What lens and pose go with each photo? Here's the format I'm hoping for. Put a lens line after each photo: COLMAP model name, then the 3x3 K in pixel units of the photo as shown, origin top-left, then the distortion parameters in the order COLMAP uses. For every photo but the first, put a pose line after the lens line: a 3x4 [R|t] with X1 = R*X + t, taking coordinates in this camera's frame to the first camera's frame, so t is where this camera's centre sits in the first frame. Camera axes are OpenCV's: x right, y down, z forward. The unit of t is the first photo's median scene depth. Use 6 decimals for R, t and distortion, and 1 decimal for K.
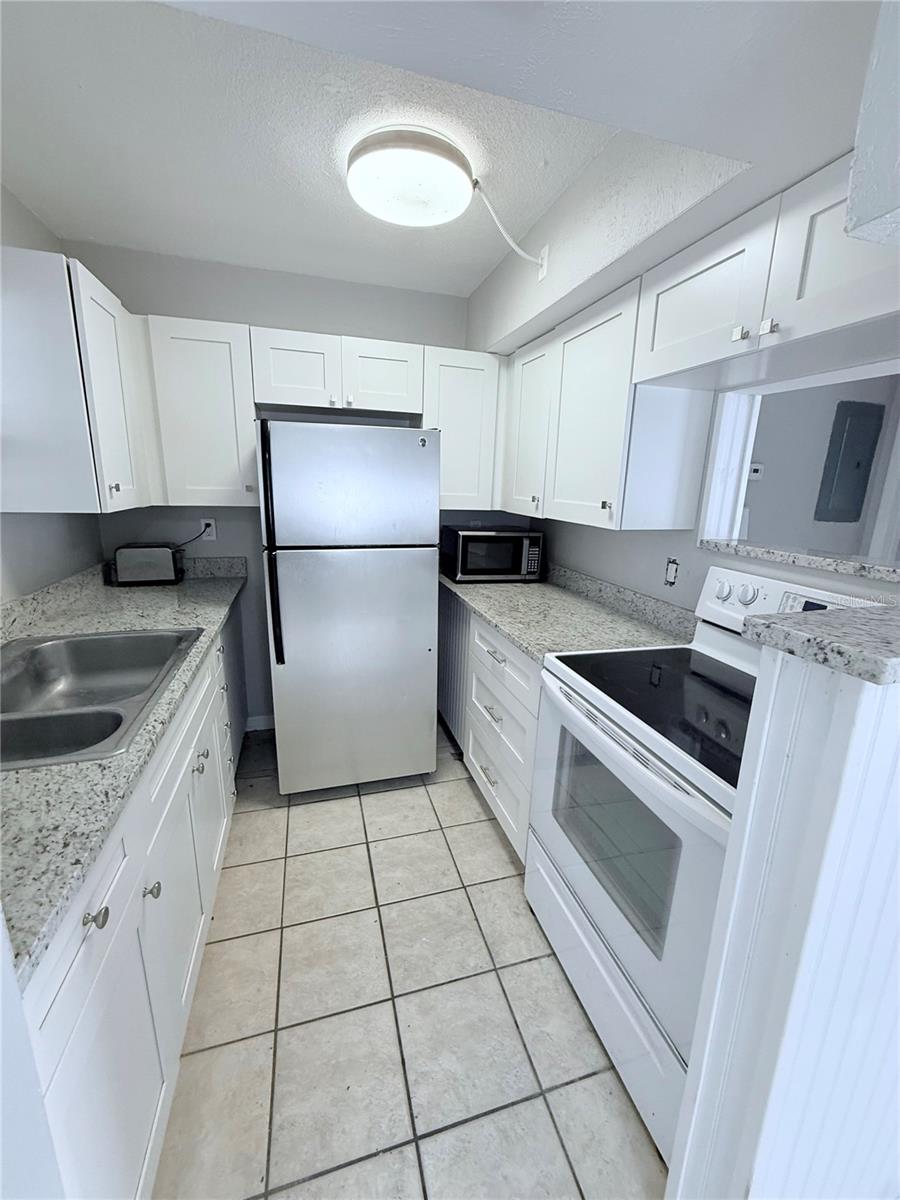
lens RADIAL K [[478.7, 0, 451.4], [0, 478.7, 598.7], [0, 0, 1]] dist [-0.000673, 0.000020]
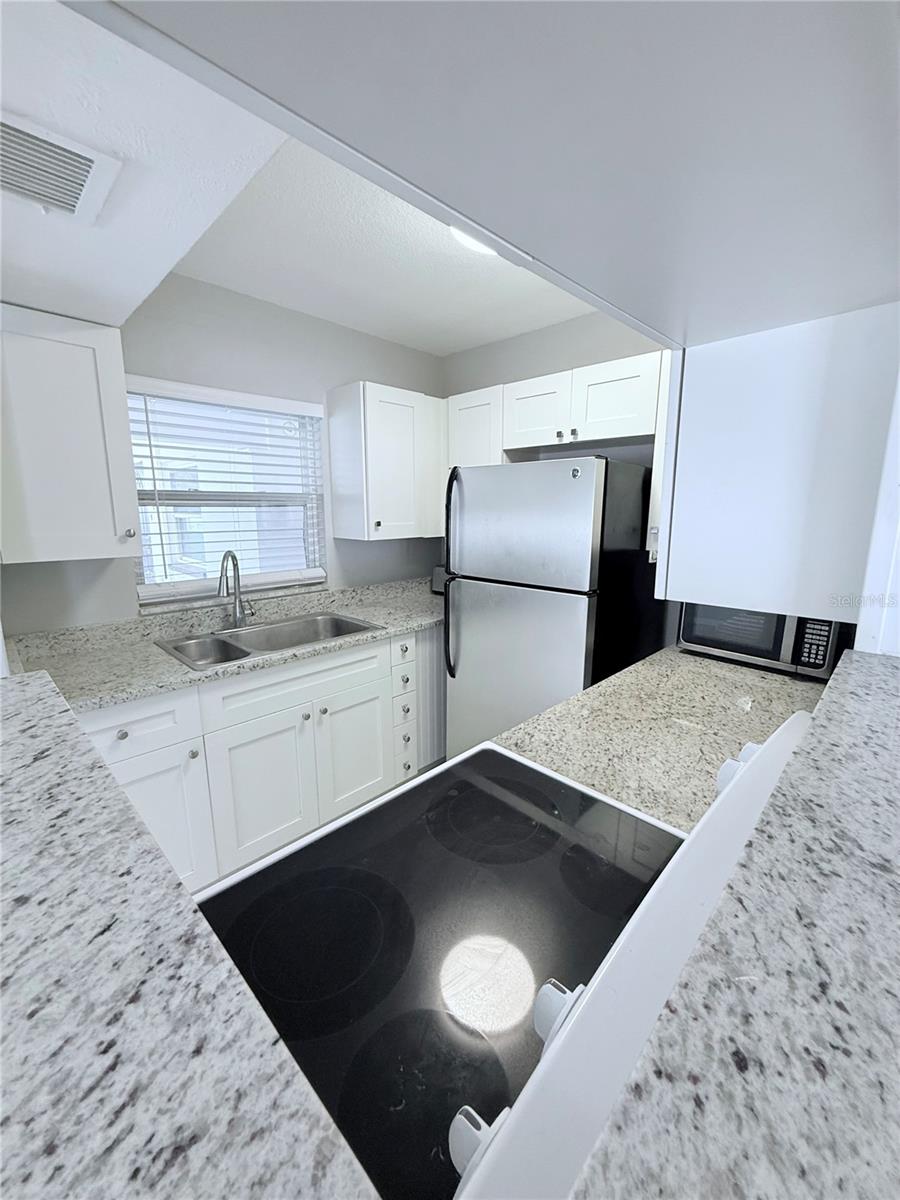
lens RADIAL K [[478.7, 0, 451.4], [0, 478.7, 598.7], [0, 0, 1]] dist [-0.000673, 0.000020]
pose [[0.488031, 0.140044, -0.861518, 0.642807], [-0.196351, 0.979359, 0.047971, -0.107960], [0.850454, 0.145749, 0.505456, 0.429062]]
